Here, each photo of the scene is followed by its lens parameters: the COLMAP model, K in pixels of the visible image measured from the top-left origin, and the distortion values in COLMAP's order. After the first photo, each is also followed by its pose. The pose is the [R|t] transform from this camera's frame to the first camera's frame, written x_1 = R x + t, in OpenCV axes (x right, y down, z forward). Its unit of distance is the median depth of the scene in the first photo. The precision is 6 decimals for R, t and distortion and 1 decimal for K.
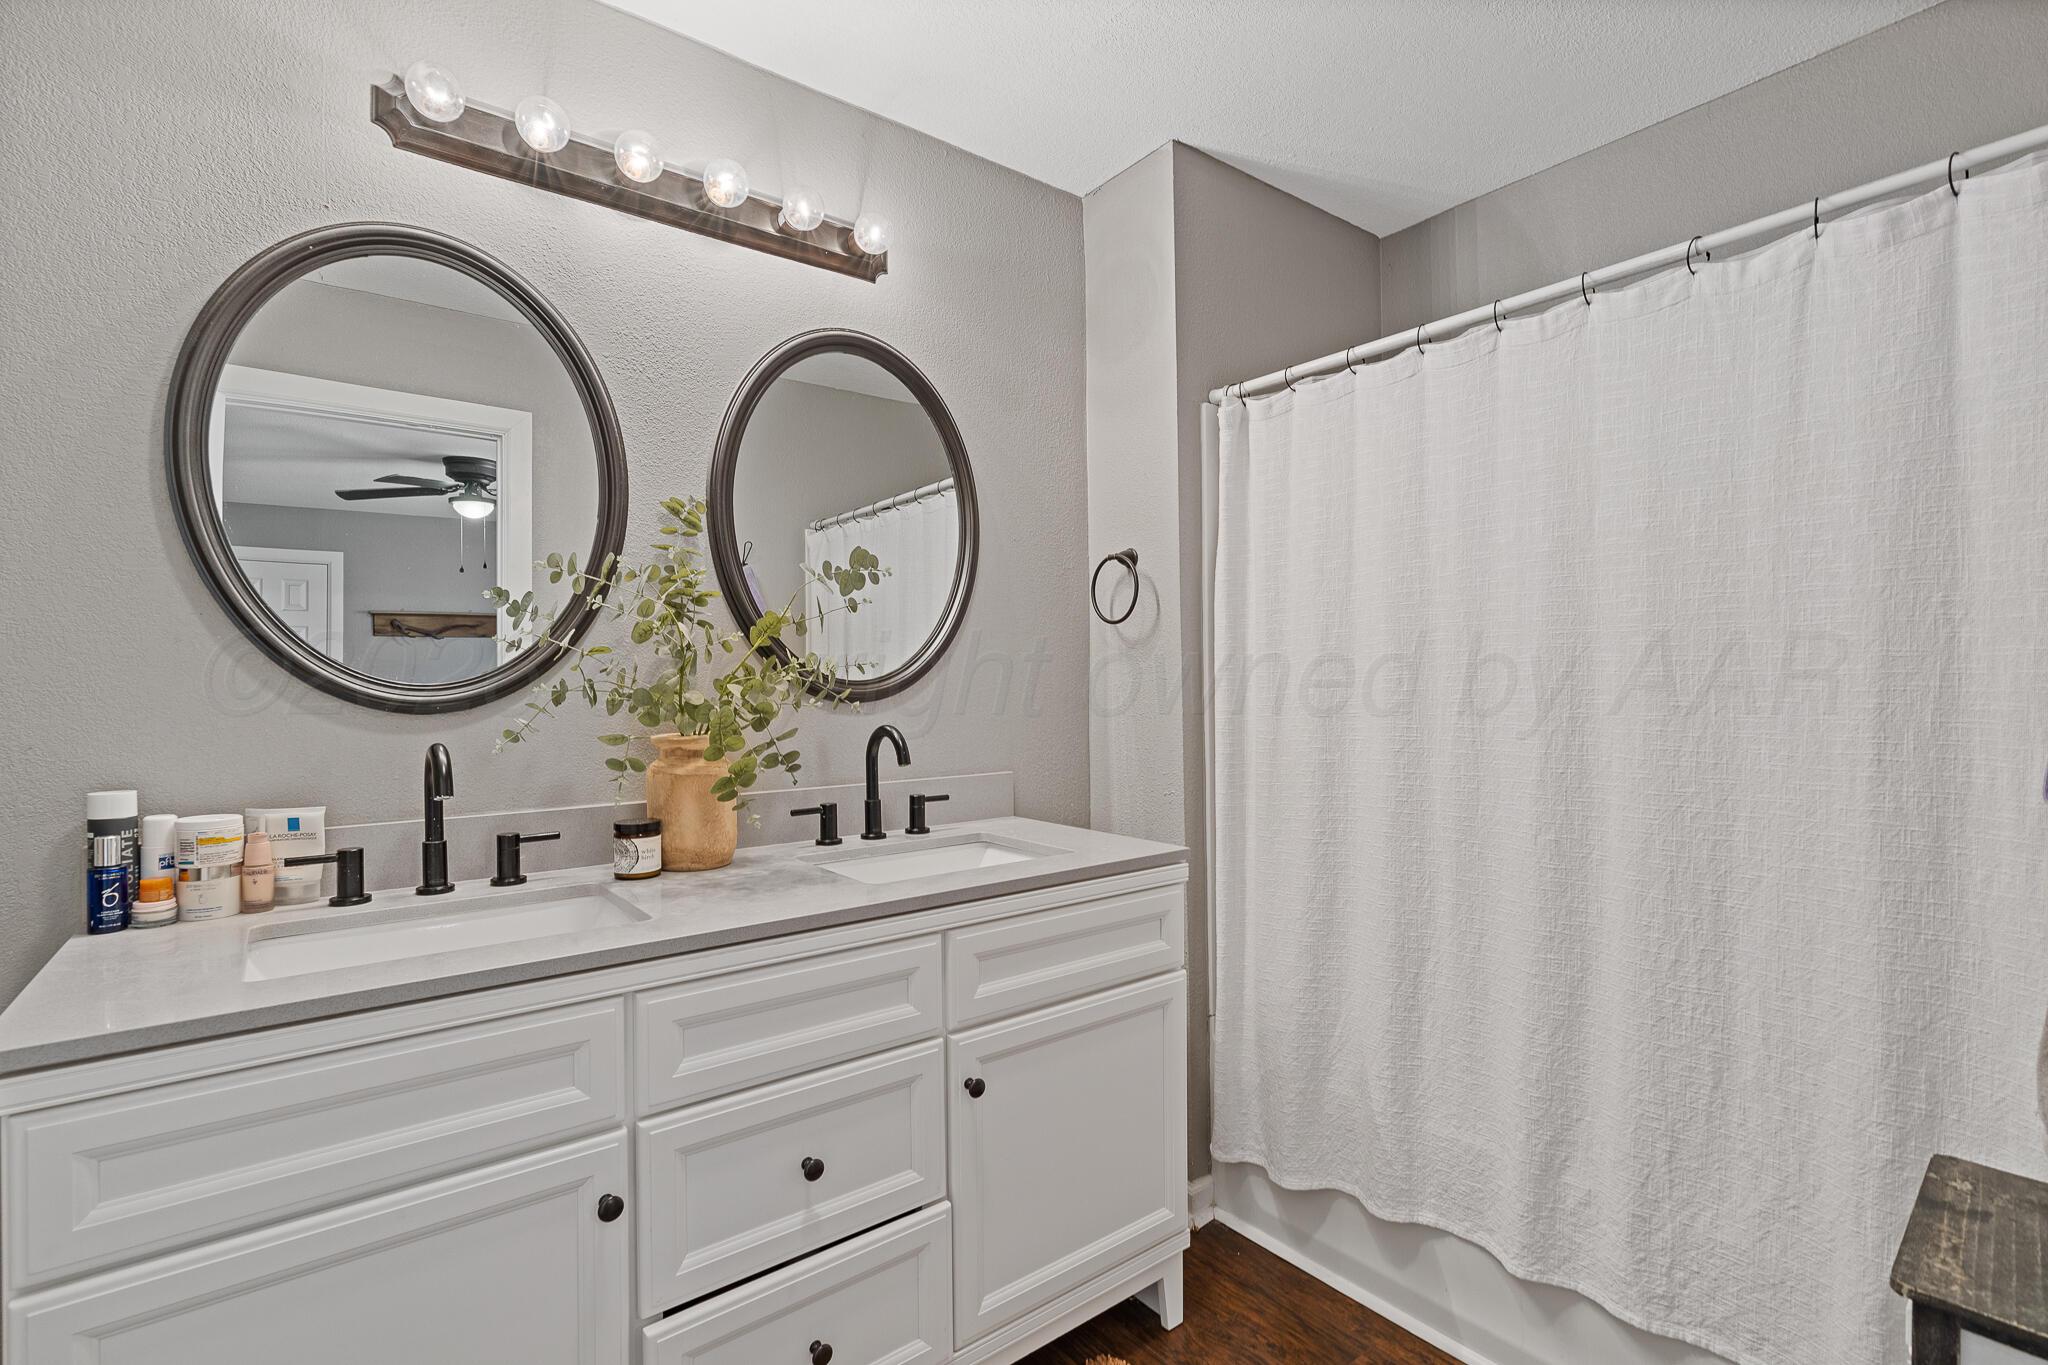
lens RADIAL K [[937.9, 0, 1024.2], [0, 937.9, 661.1], [0, 0, 1]] dist [-0.004339, 0.000581]
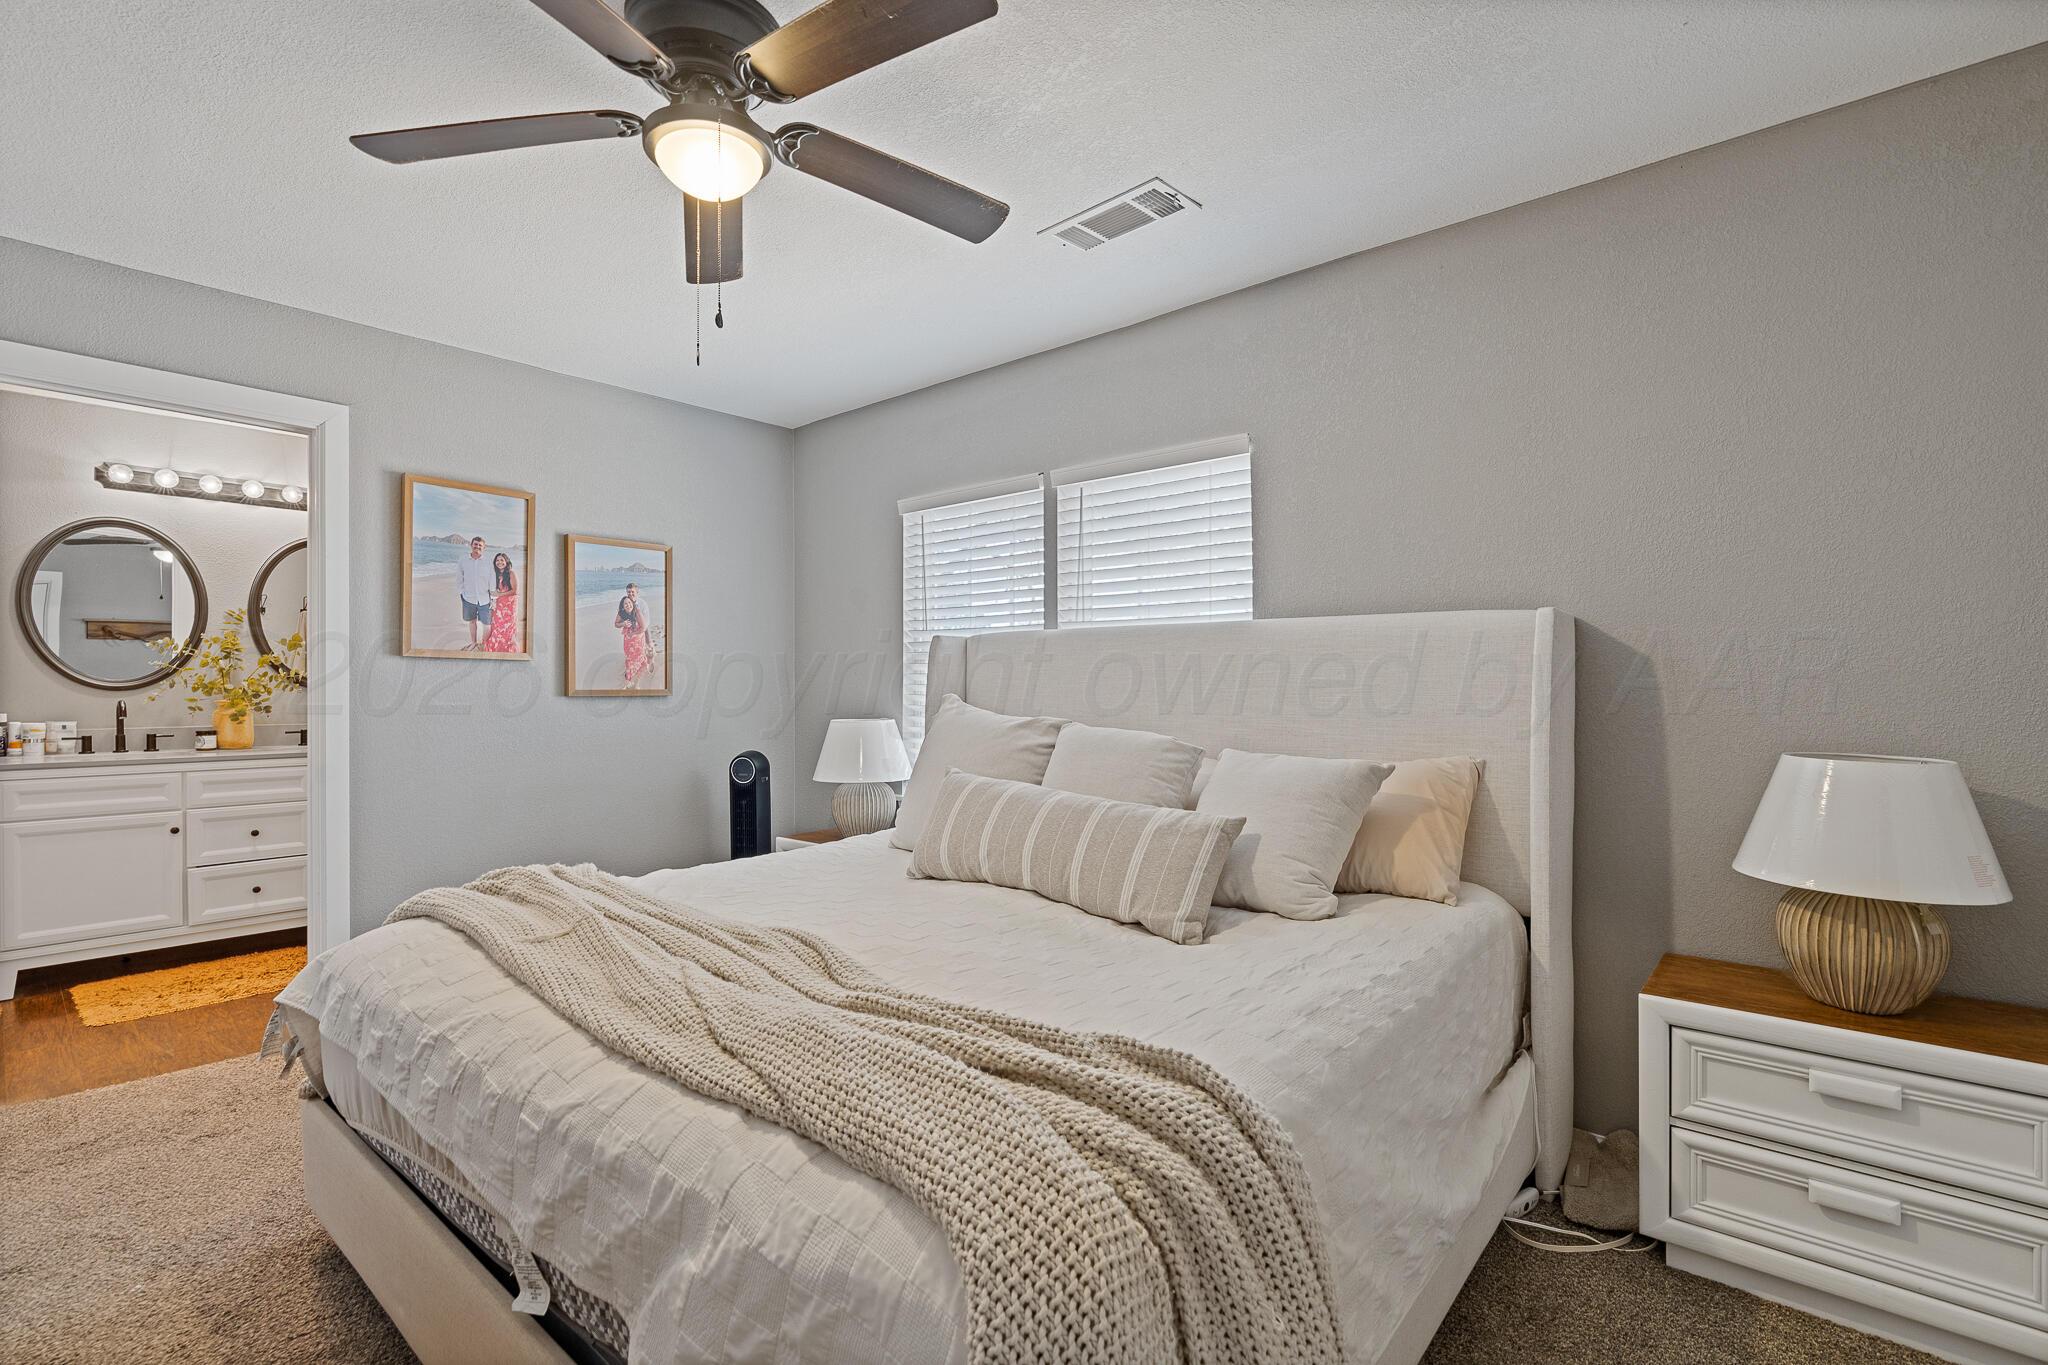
lens RADIAL K [[905.5, 0, 975.9], [0, 905.5, 676.9], [0, 0, 1]] dist [0.009260, -0.000165]
pose [[0.985667, 0.015191, 0.168017, 1.457676], [-0.018010, 0.999721, 0.015265, -0.074608], [-0.167738, -0.018072, 0.985666, -2.159130]]
